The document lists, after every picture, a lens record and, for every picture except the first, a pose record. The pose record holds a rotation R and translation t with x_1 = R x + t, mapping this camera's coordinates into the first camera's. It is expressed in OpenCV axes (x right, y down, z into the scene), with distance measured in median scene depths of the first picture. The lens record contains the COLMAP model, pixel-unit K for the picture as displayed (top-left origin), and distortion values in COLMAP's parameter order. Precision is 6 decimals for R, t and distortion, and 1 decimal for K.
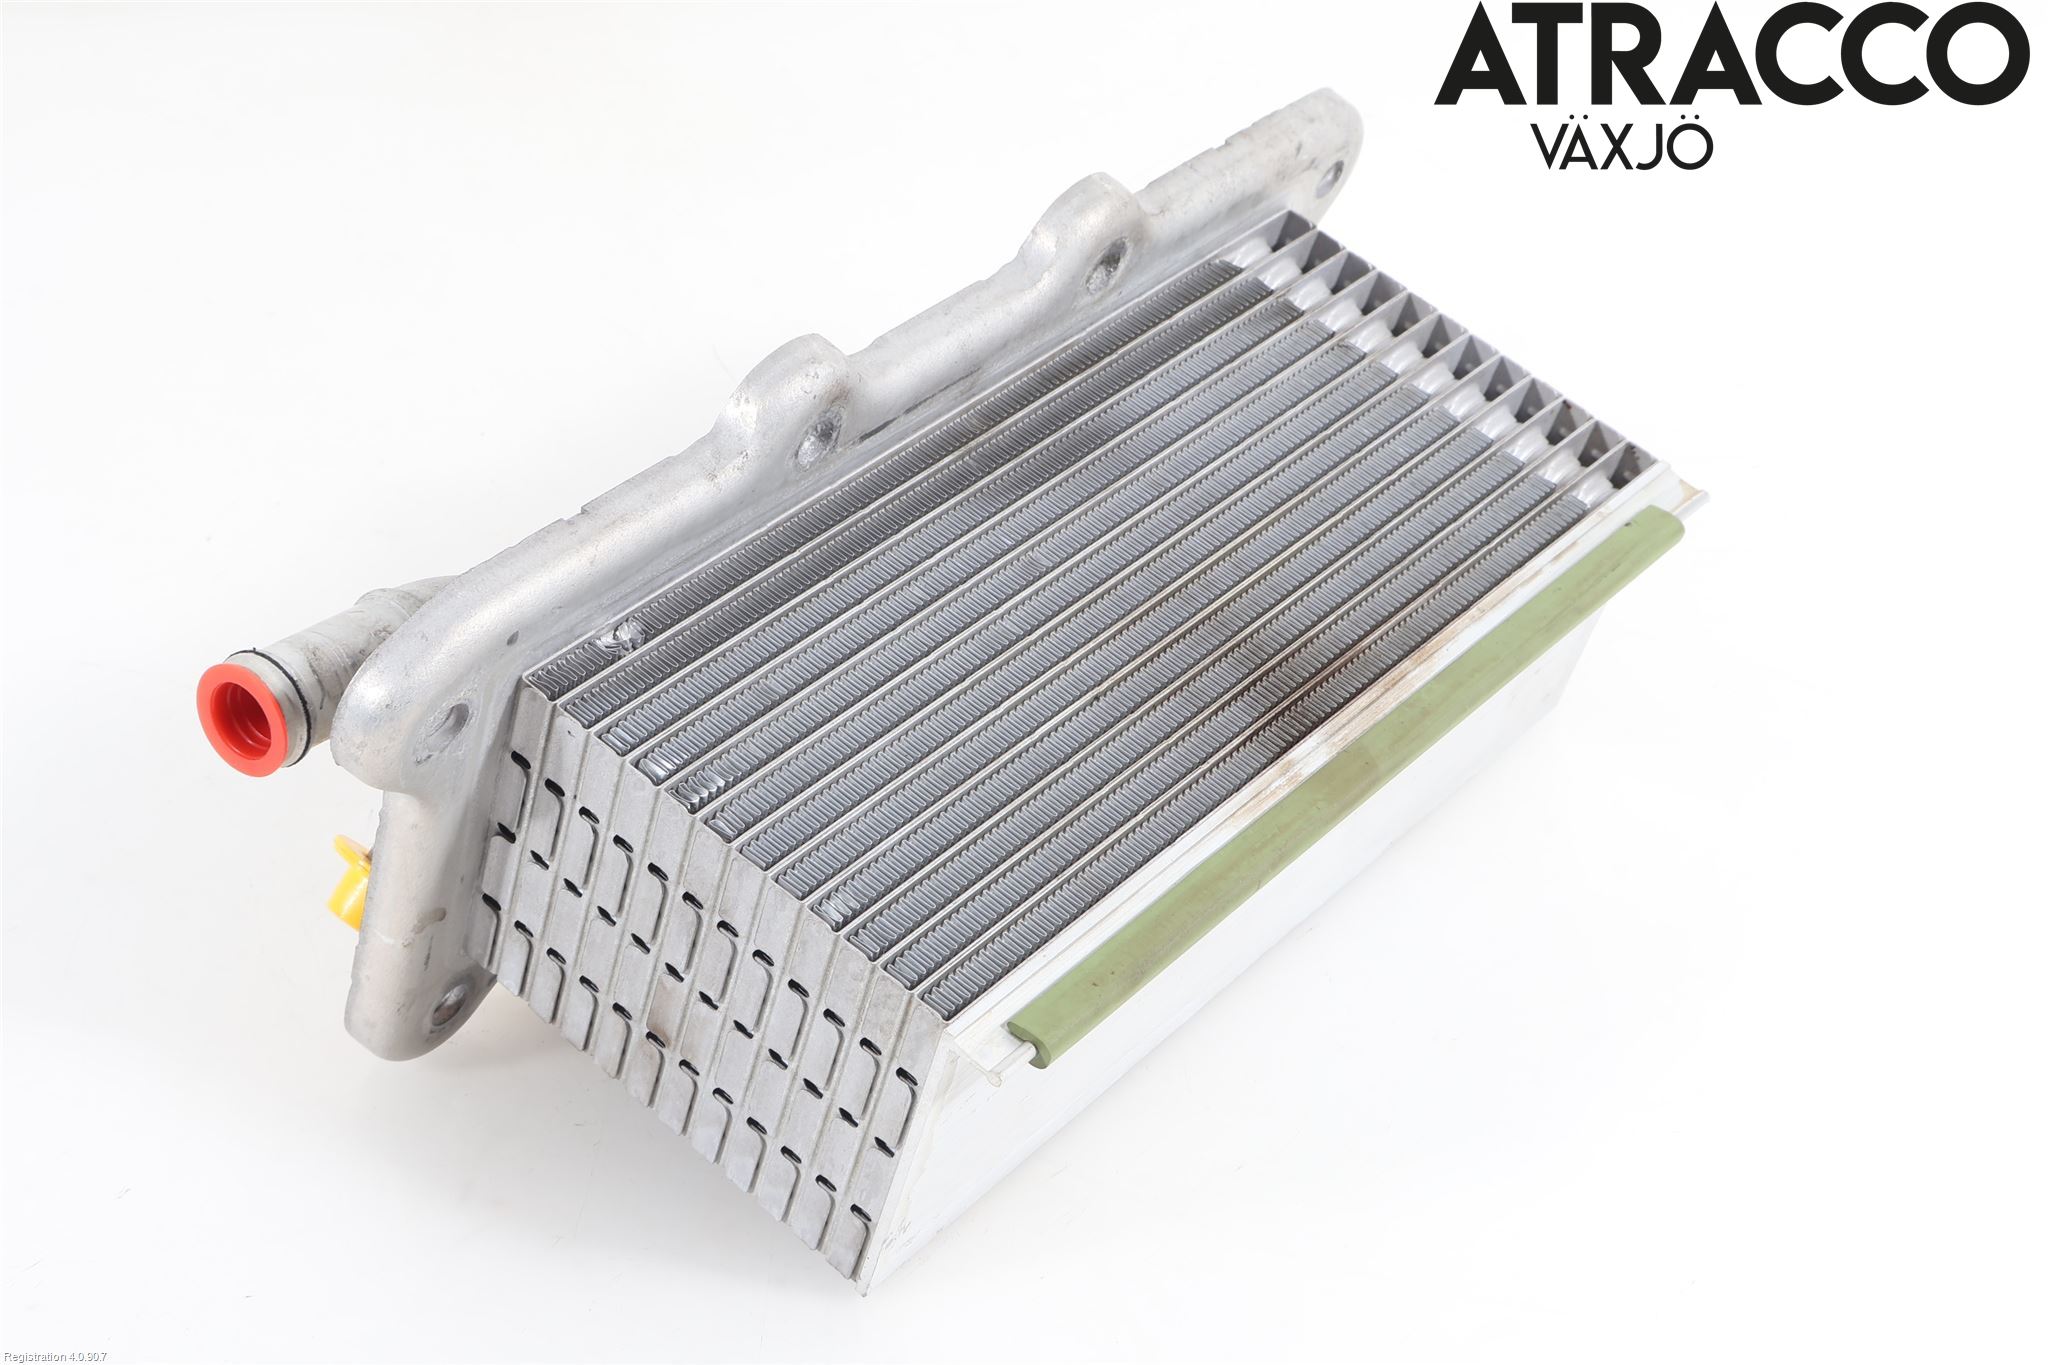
lens RADIAL K [[3505.6, 0, 1023.6], [0, 3505.6, 682.0], [0, 0, 1]] dist [-0.005584, 0.000000]
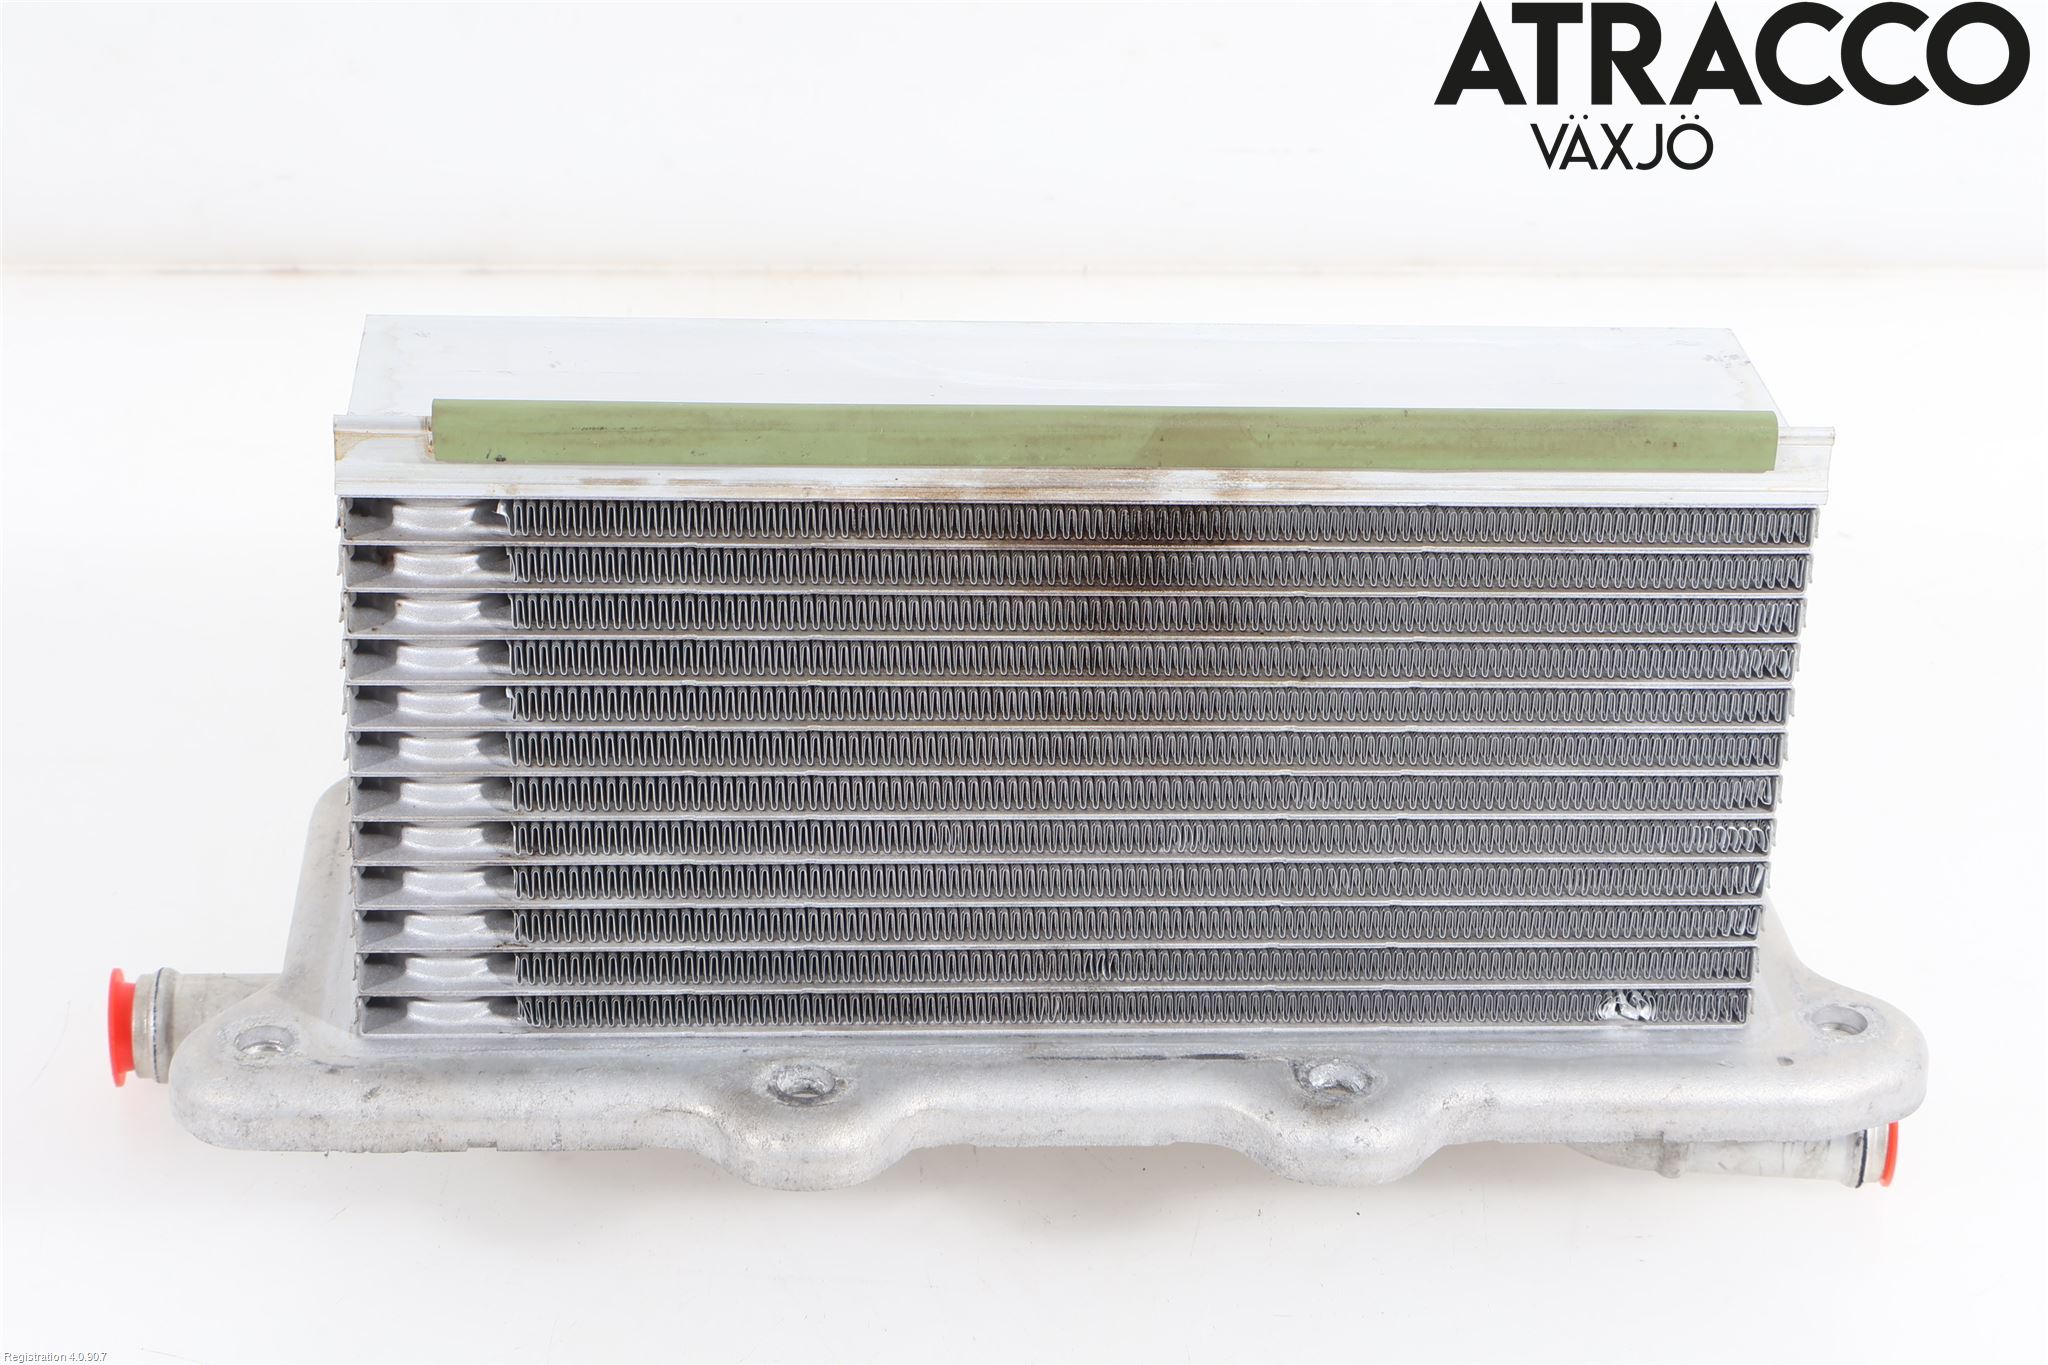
lens RADIAL K [[4287.5, 0, 1024.1], [0, 4287.5, 682.1], [0, 0, 1]] dist [-0.009261, 0.000000]
pose [[-0.550111, -0.578158, -0.602587, 0.710020], [0.390286, -0.815924, 0.426549, -0.485267], [-0.738278, -0.000531, 0.674496, 0.289651]]
